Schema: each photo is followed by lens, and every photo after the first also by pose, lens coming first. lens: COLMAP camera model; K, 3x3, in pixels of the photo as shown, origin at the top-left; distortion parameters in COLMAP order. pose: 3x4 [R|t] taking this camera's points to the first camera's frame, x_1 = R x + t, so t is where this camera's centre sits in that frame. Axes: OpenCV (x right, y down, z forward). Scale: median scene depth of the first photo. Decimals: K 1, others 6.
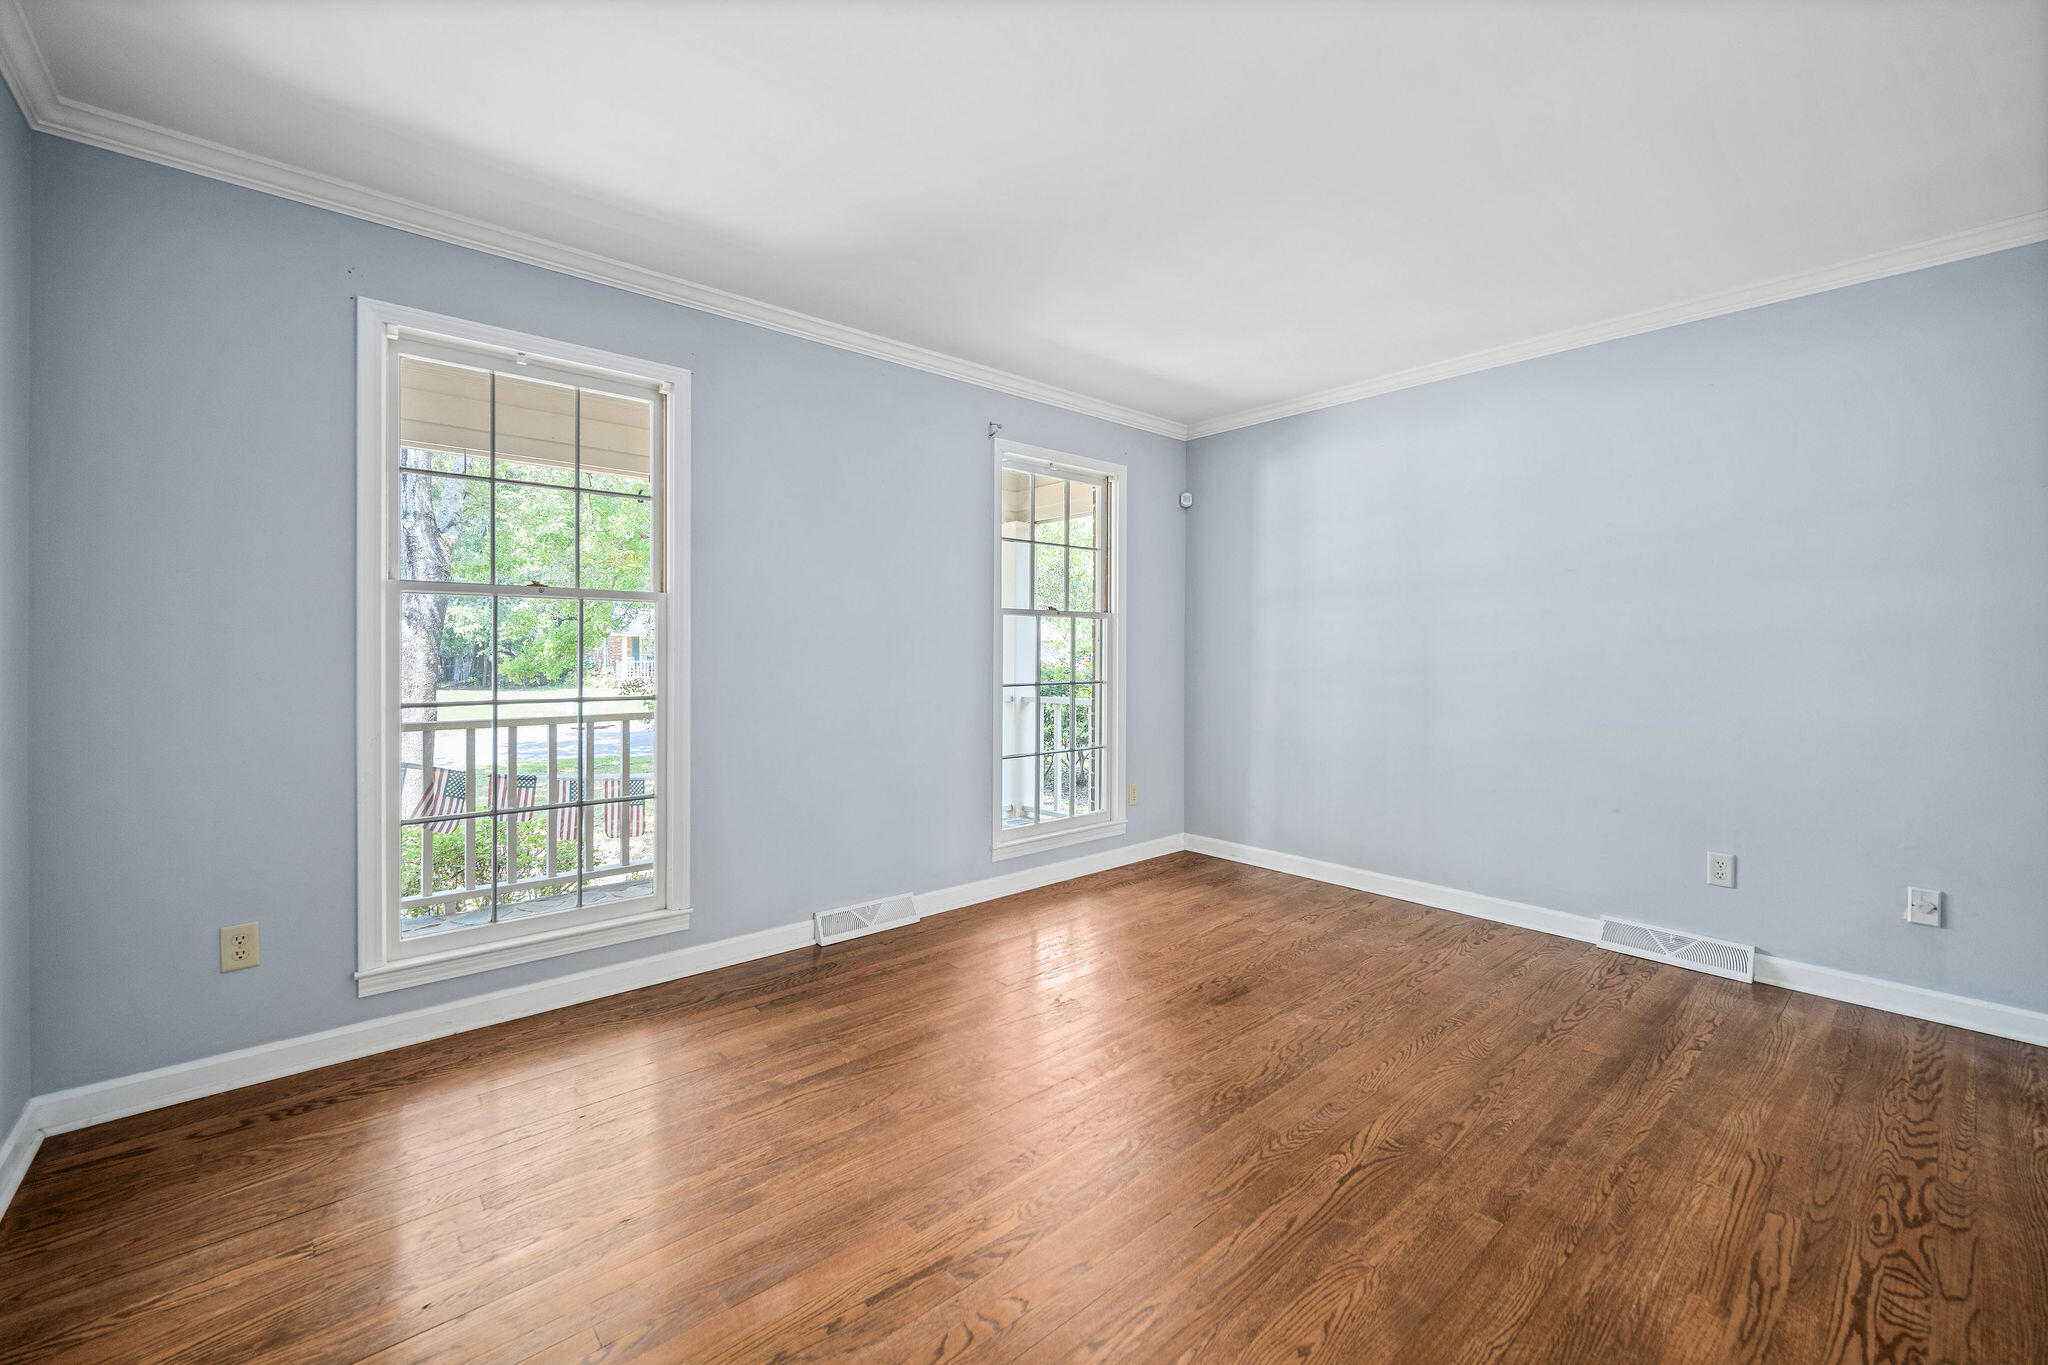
lens RADIAL K [[830.1, 0, 1021.9], [0, 830.1, 640.4], [0, 0, 1]] dist [0.002247, 0.000286]
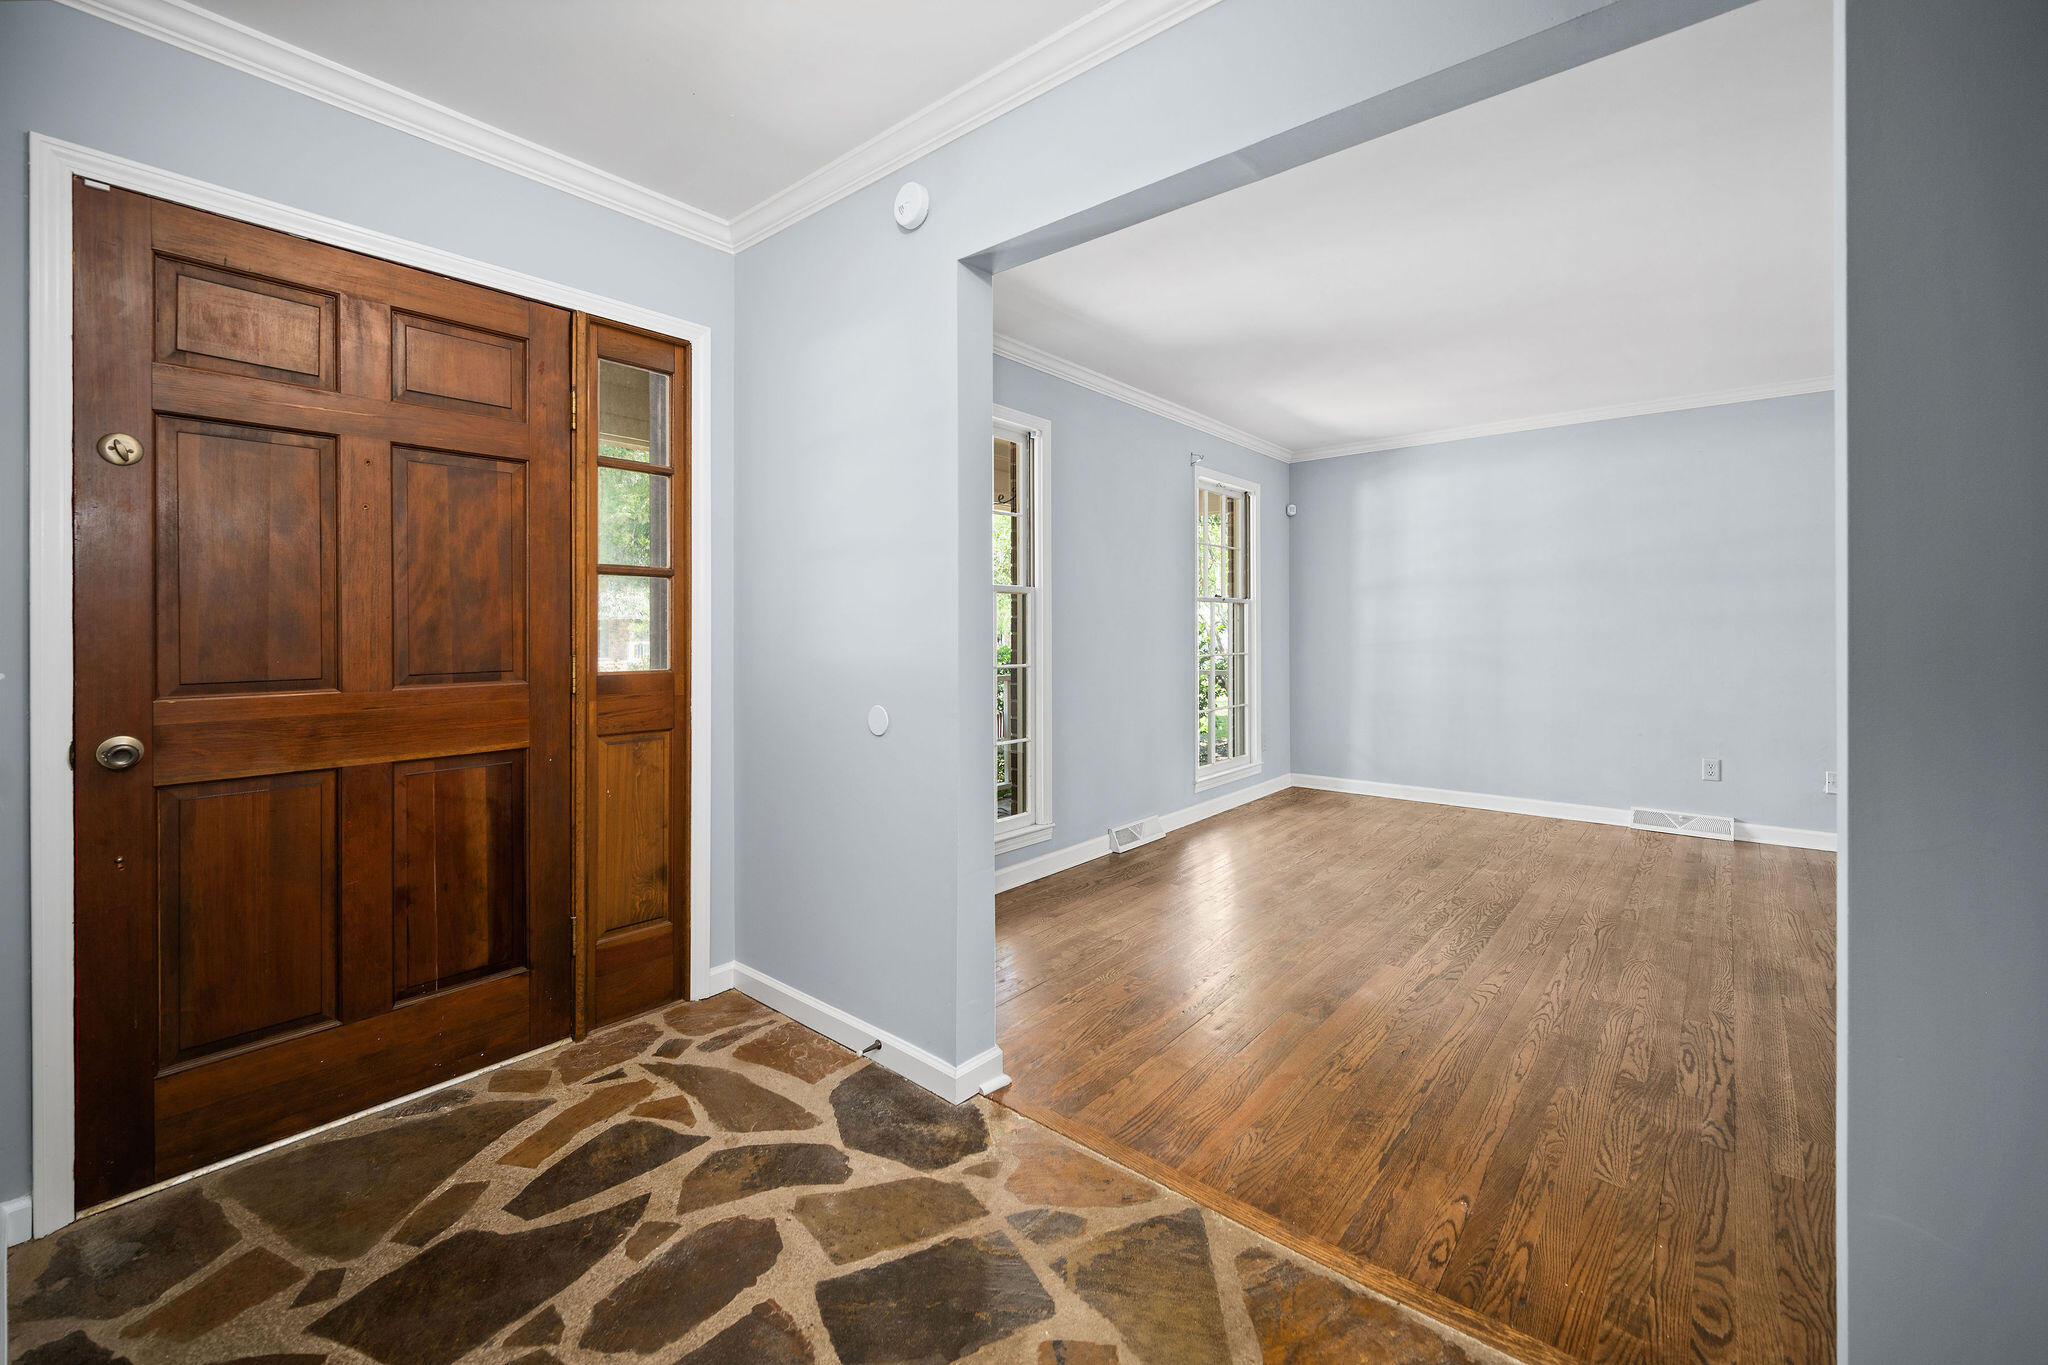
lens RADIAL K [[851.5, 0, 1020.9], [0, 851.5, 623.4], [0, 0, 1]] dist [0.001745, 0.000199]
pose [[0.986678, -0.002569, 0.162668, -0.511874], [0.002035, 0.999992, 0.003449, -0.002932], [-0.162676, -0.003072, 0.986675, -0.261688]]
